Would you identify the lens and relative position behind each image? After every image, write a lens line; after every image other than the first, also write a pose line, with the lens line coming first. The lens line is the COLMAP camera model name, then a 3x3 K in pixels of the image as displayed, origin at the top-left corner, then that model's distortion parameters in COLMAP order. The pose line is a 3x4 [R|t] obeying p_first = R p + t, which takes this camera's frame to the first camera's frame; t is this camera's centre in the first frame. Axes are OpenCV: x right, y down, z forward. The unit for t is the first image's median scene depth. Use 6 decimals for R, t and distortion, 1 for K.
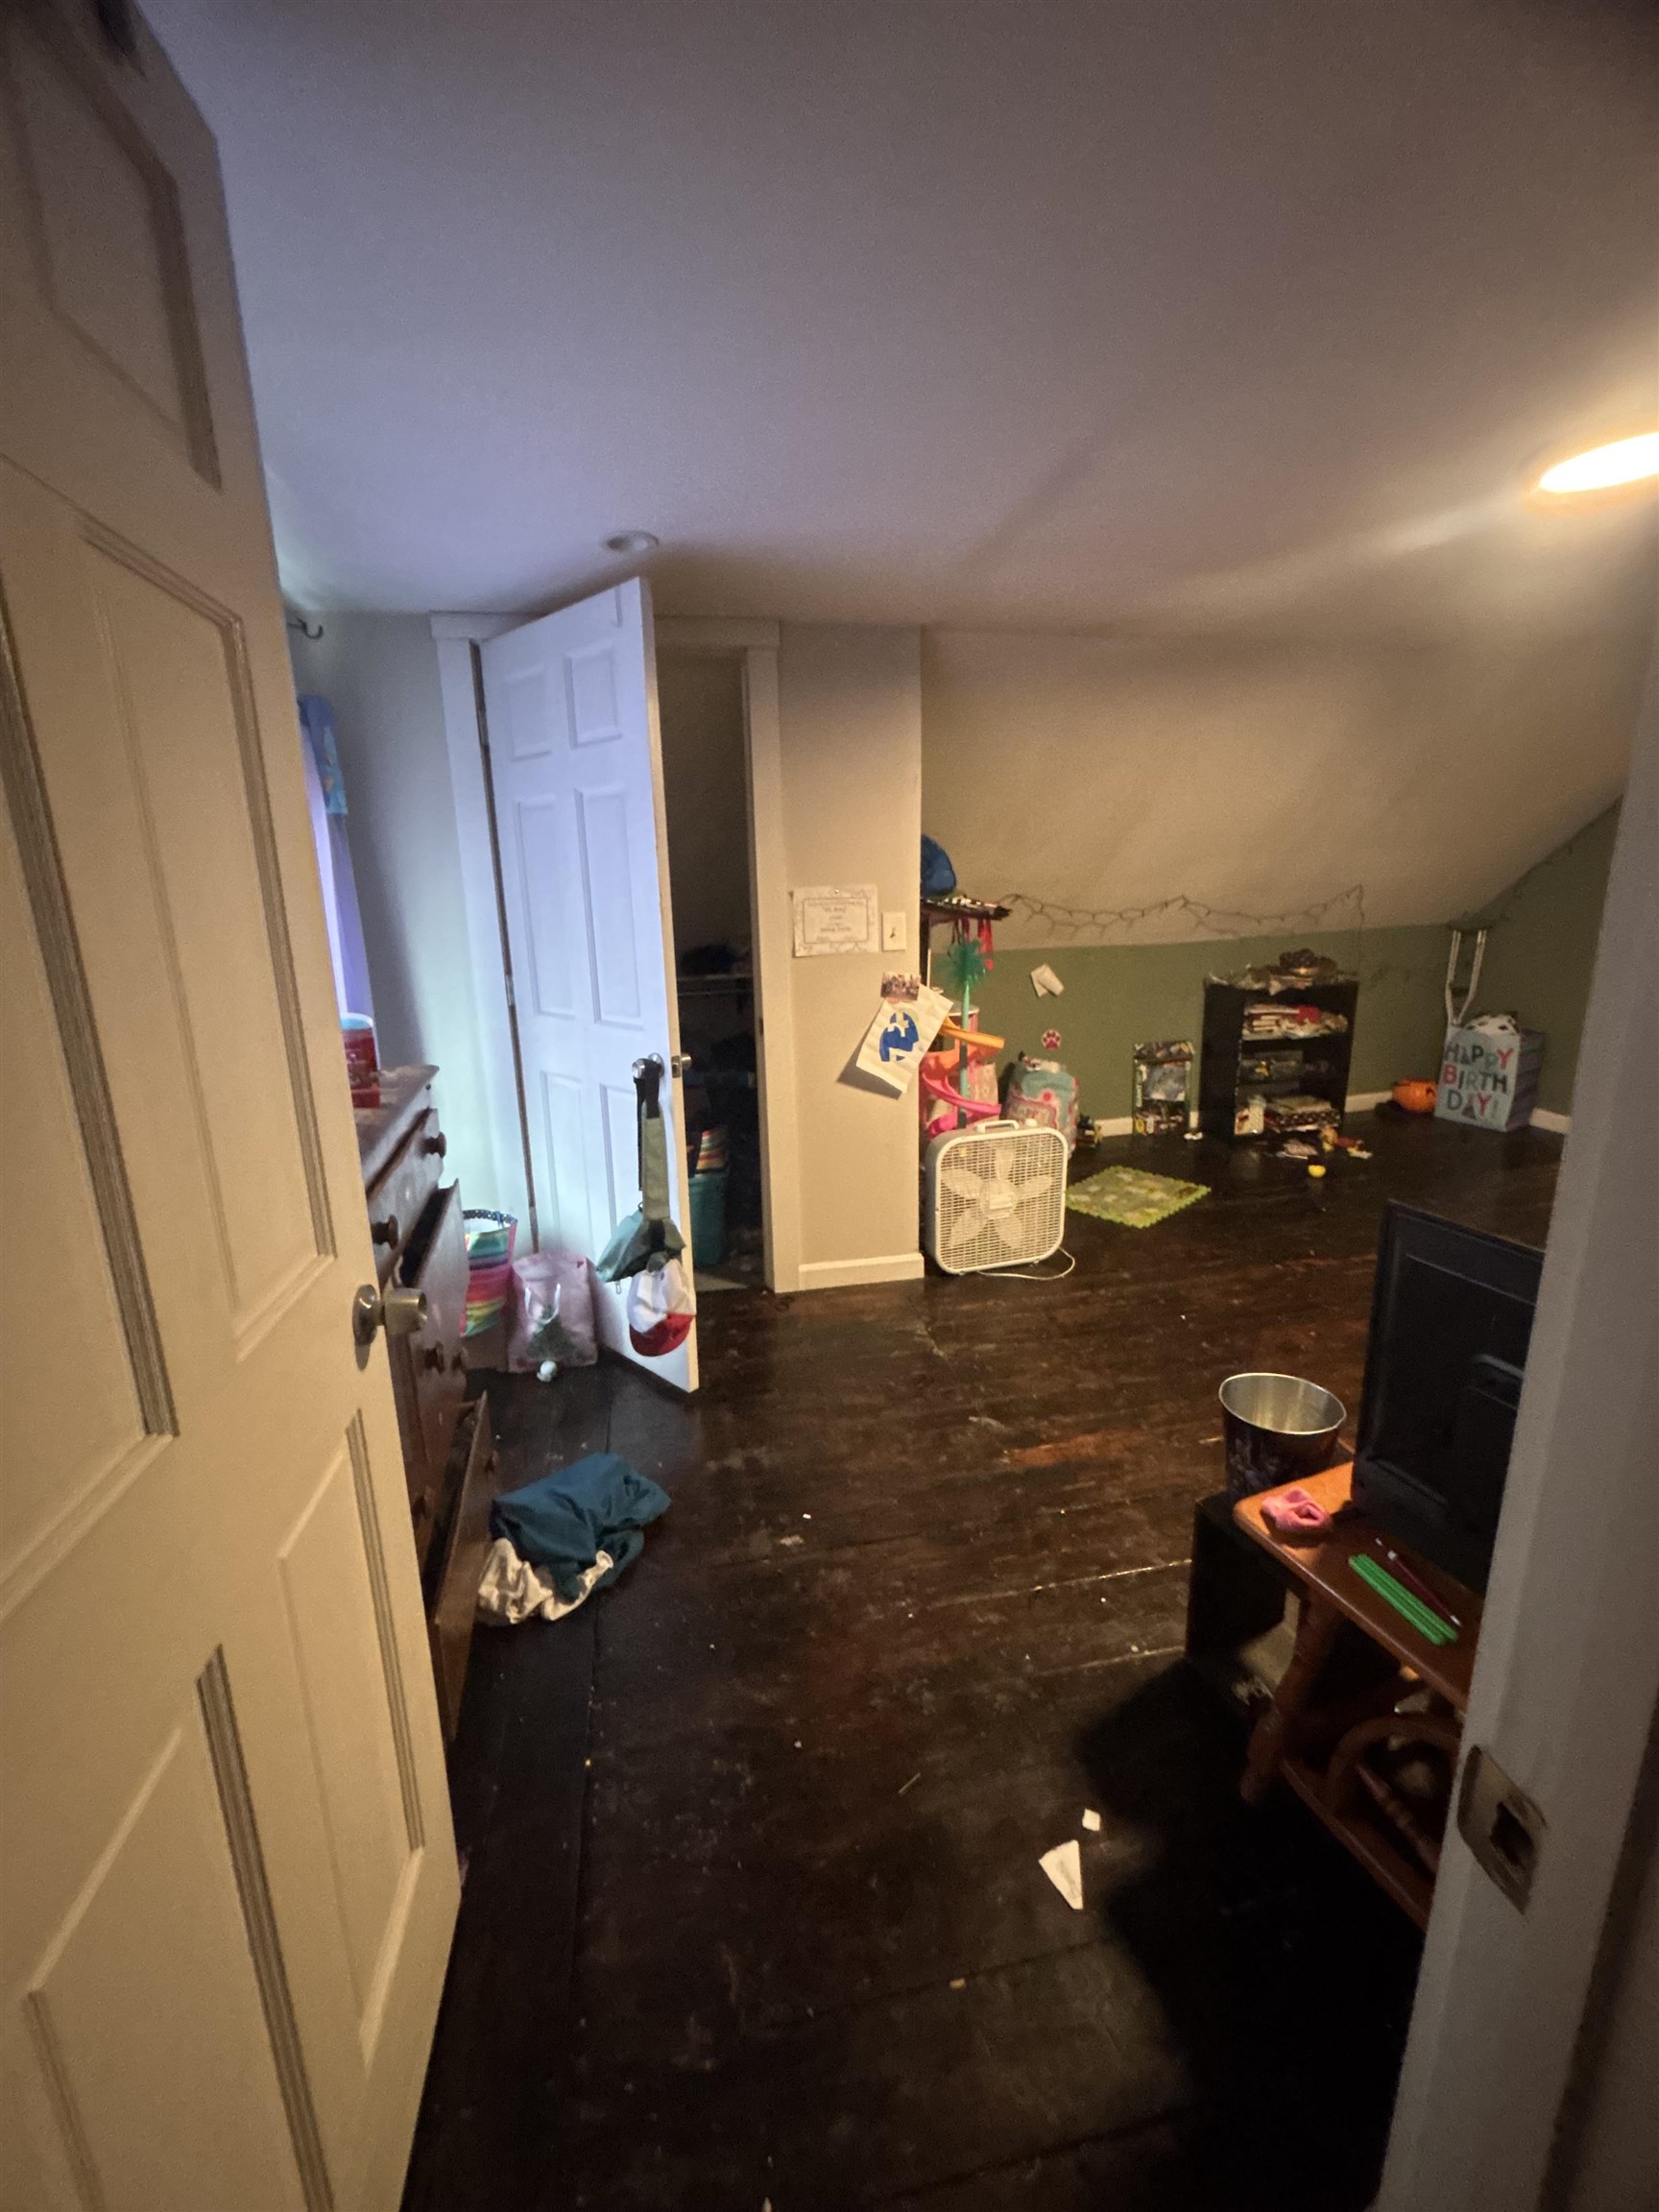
lens RADIAL K [[892.2, 0, 827.8], [0, 892.2, 1093.1], [0, 0, 1]] dist [-0.003445, 0.000595]
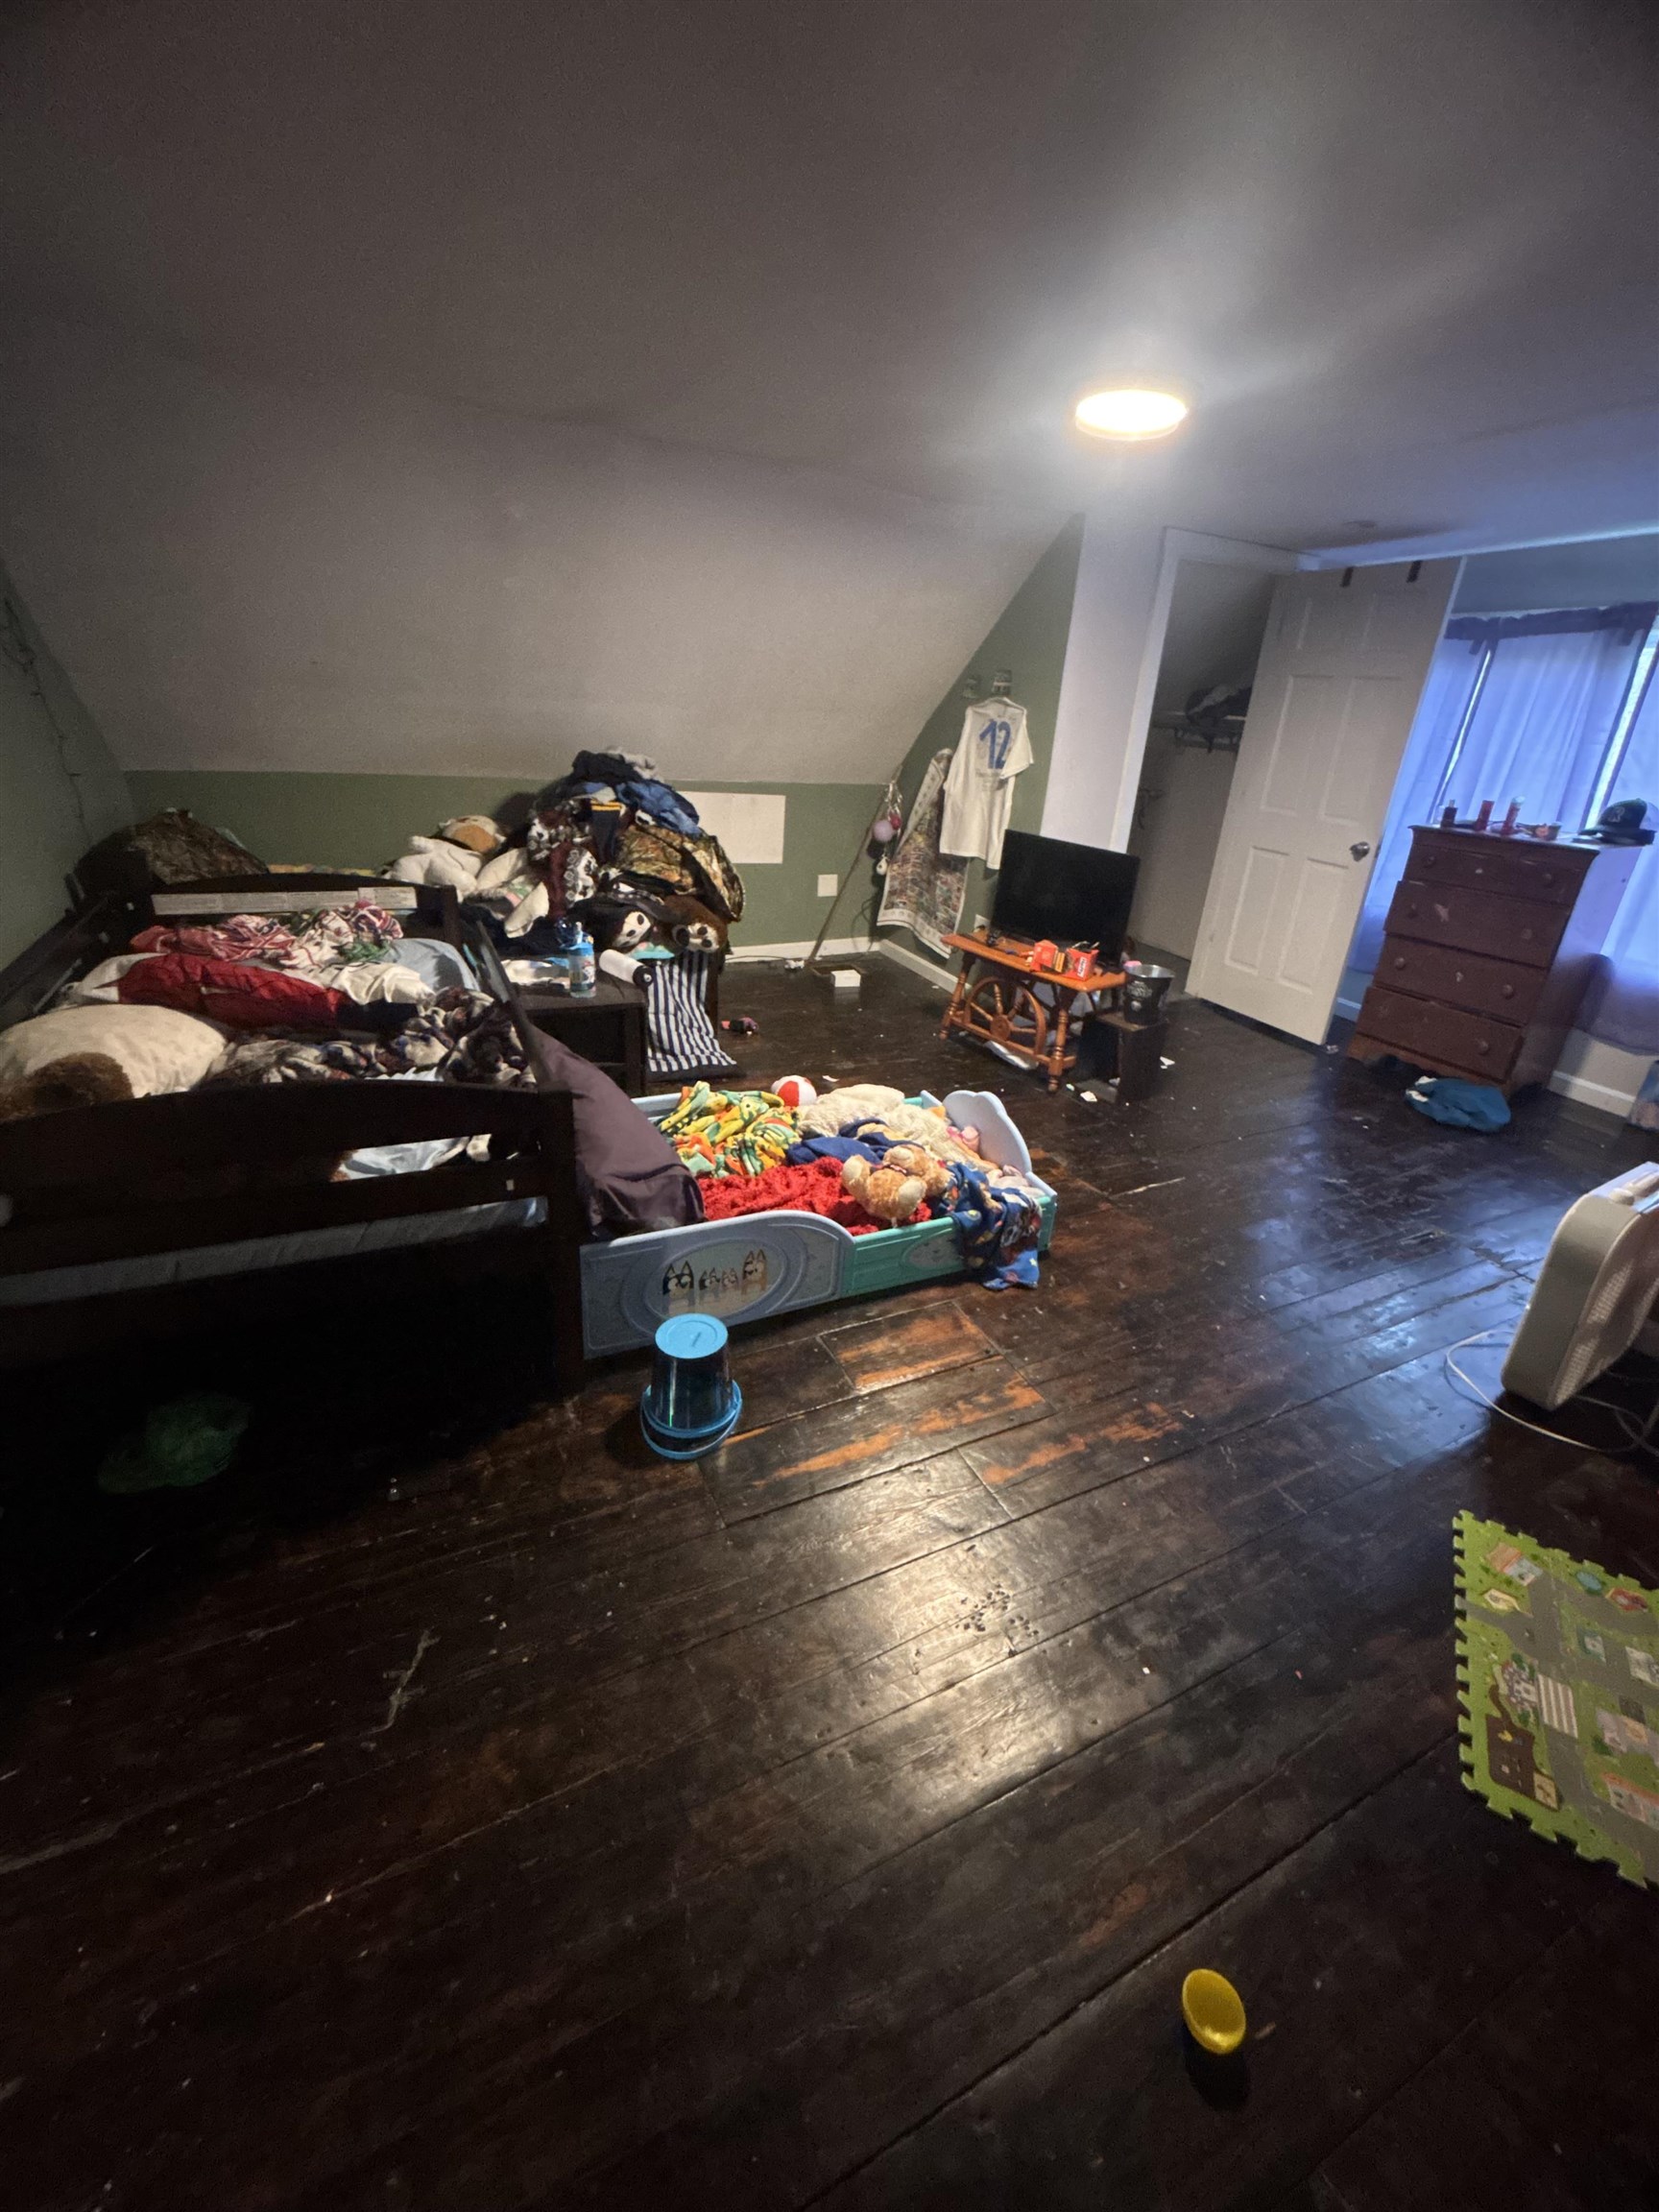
lens RADIAL K [[892.2, 0, 834.3], [0, 892.2, 1107.6], [0, 0, 1]] dist [-0.003445, 0.000595]
pose [[-0.966273, 0.091953, -0.240543, 0.623287], [-0.076451, 0.789532, 0.608929, -0.240046], [0.245909, 0.606781, -0.755874, 0.910843]]
